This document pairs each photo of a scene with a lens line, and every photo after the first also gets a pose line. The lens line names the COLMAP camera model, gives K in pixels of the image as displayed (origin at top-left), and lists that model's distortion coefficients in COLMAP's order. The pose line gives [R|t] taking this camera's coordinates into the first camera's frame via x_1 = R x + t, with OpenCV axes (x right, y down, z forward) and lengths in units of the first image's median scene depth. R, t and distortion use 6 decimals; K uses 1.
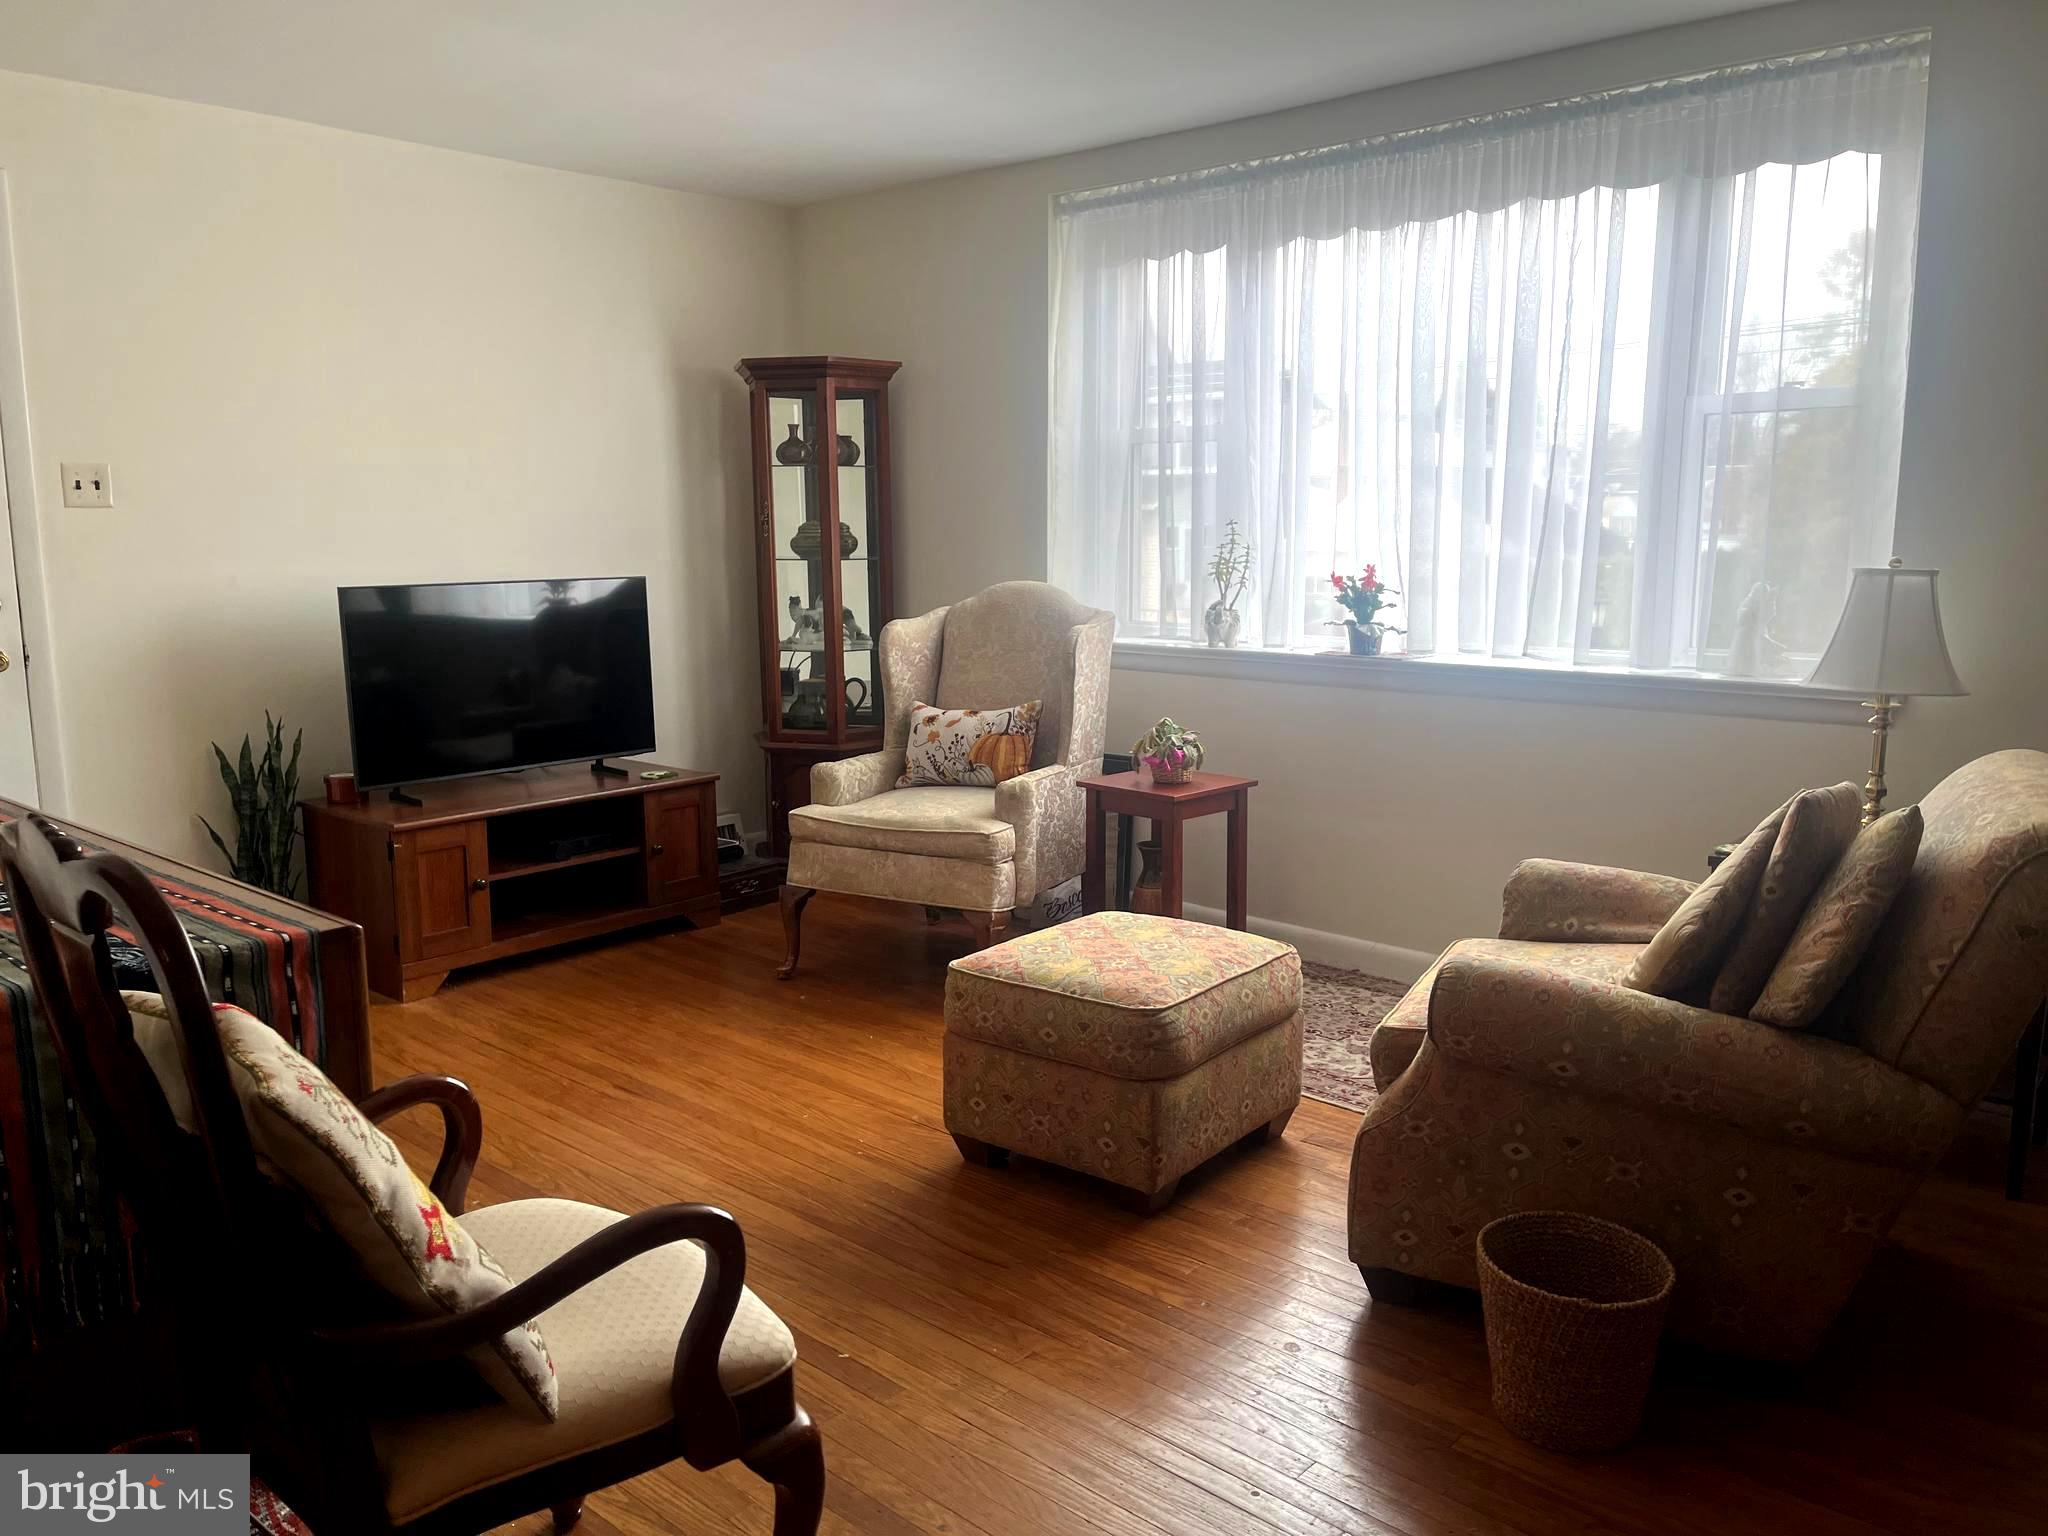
lens RADIAL K [[1555.9, 0, 1029.1], [0, 1555.9, 765.9], [0, 0, 1]] dist [0.105149, -0.153367]
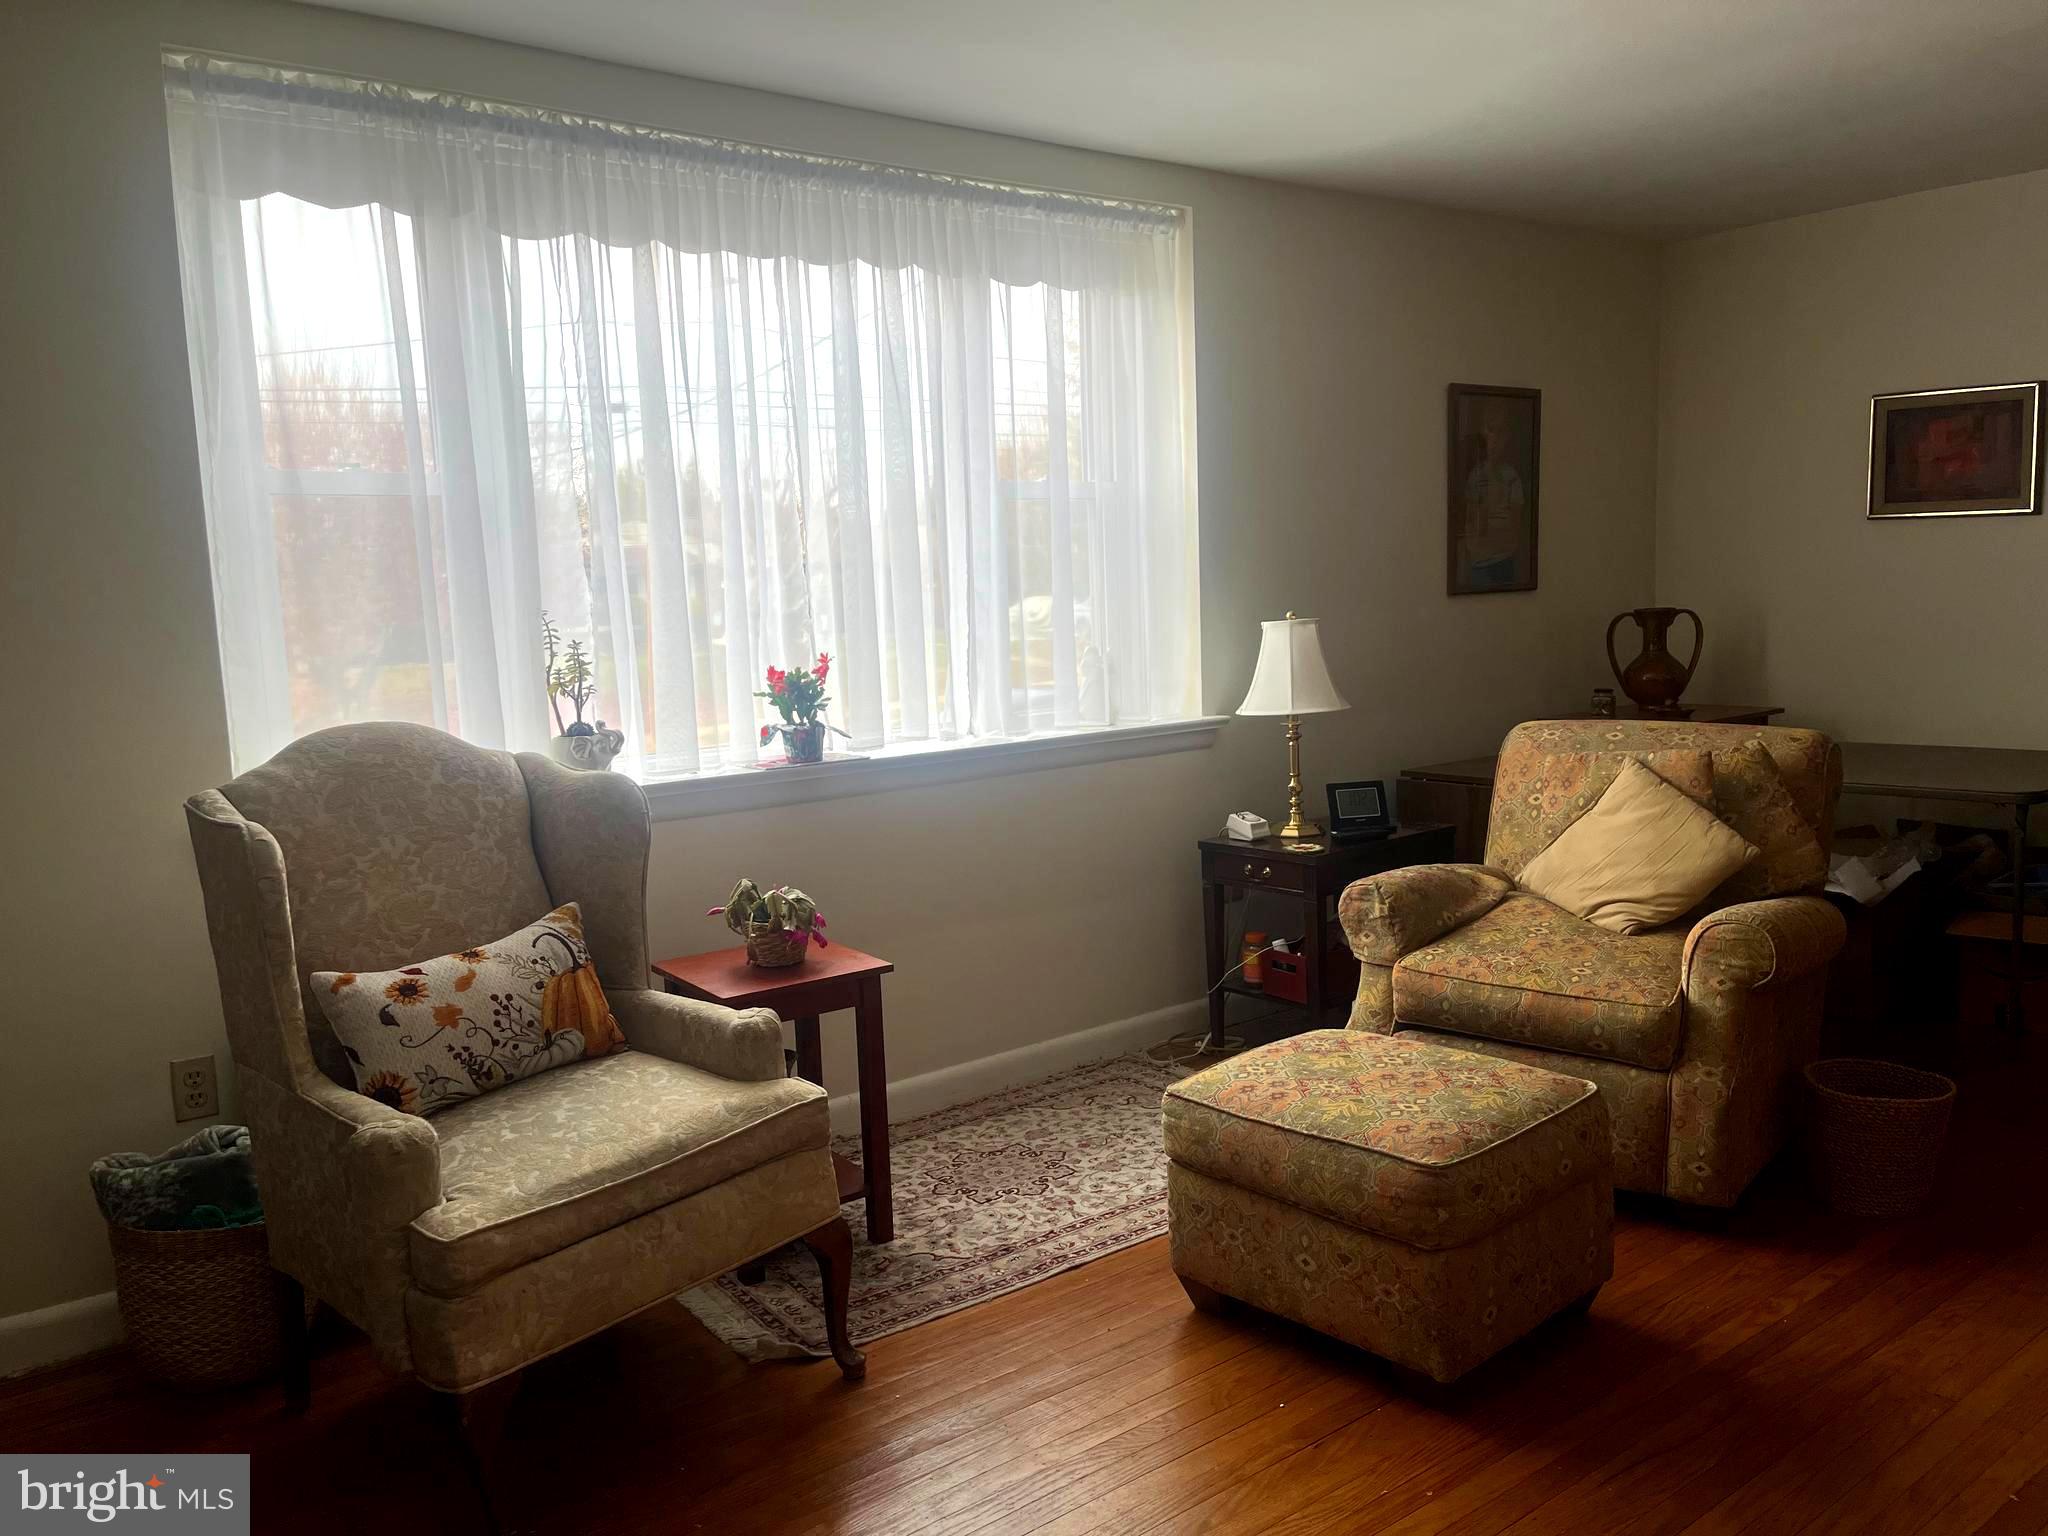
lens RADIAL K [[1555.9, 0, 1029.1], [0, 1555.9, 765.9], [0, 0, 1]] dist [0.105149, -0.153367]
pose [[0.160164, -0.123153, 0.979378, -0.588240], [0.184893, 0.978368, 0.092789, -0.124548], [-0.969619, 0.166219, 0.179470, 0.738078]]
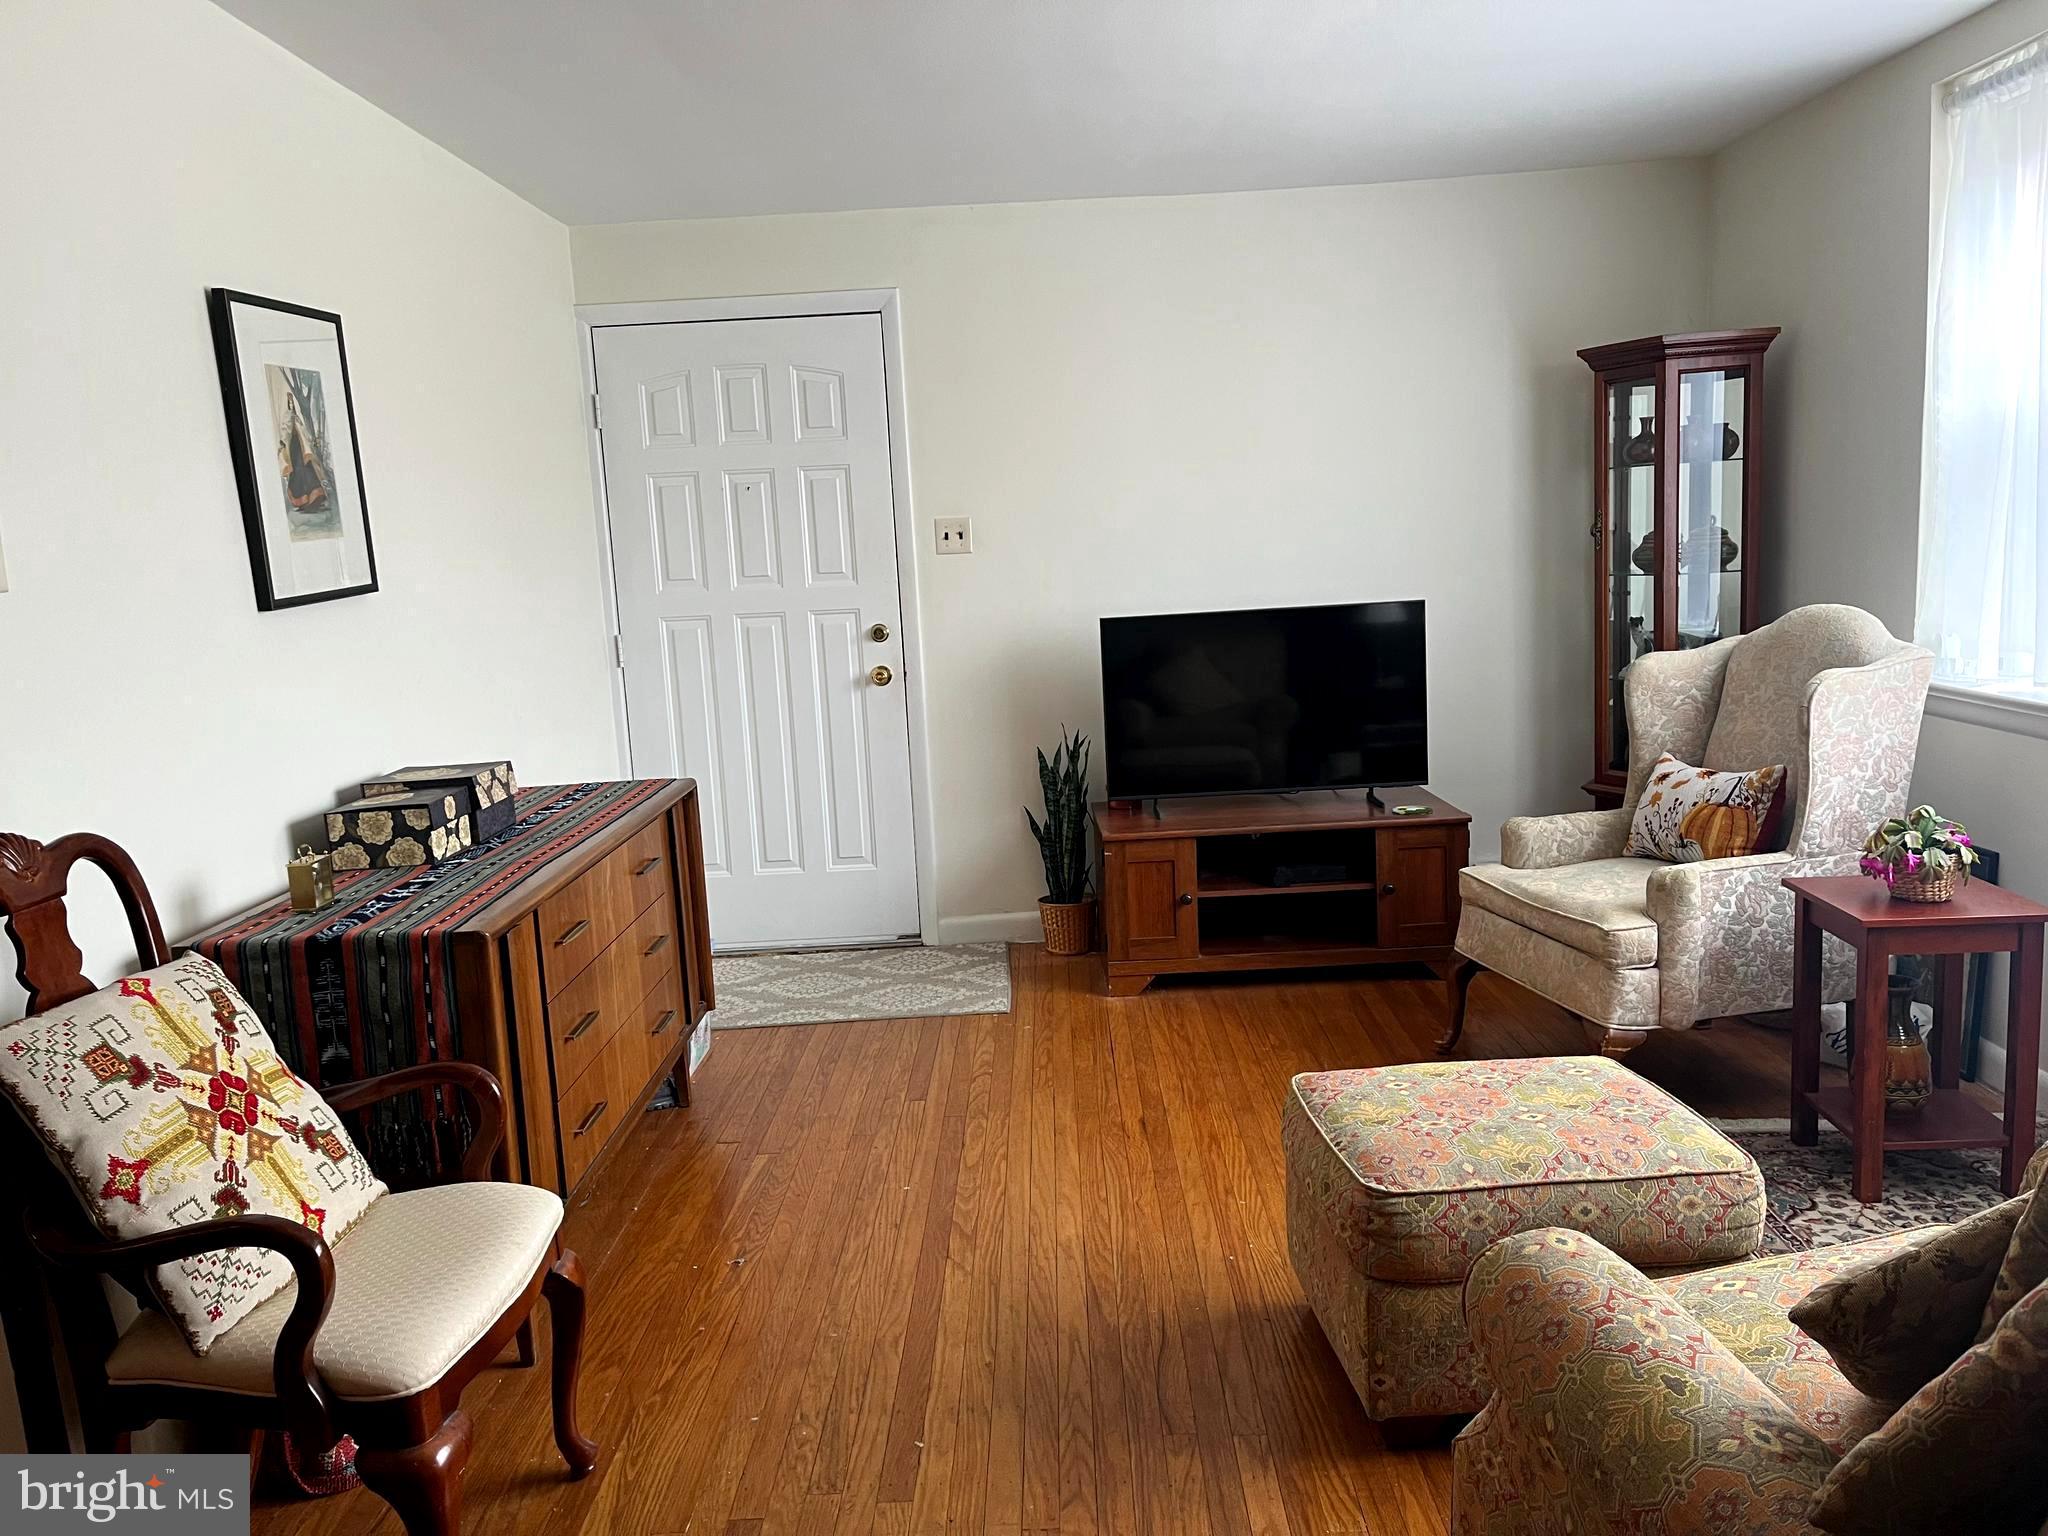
lens RADIAL K [[1555.9, 0, 1029.1], [0, 1555.9, 765.9], [0, 0, 1]] dist [0.105149, -0.153367]
pose [[0.658410, 0.078964, -0.748506, 0.357227], [-0.069870, 0.996599, 0.043677, -0.052165], [0.749410, 0.023541, 0.661688, 0.226611]]
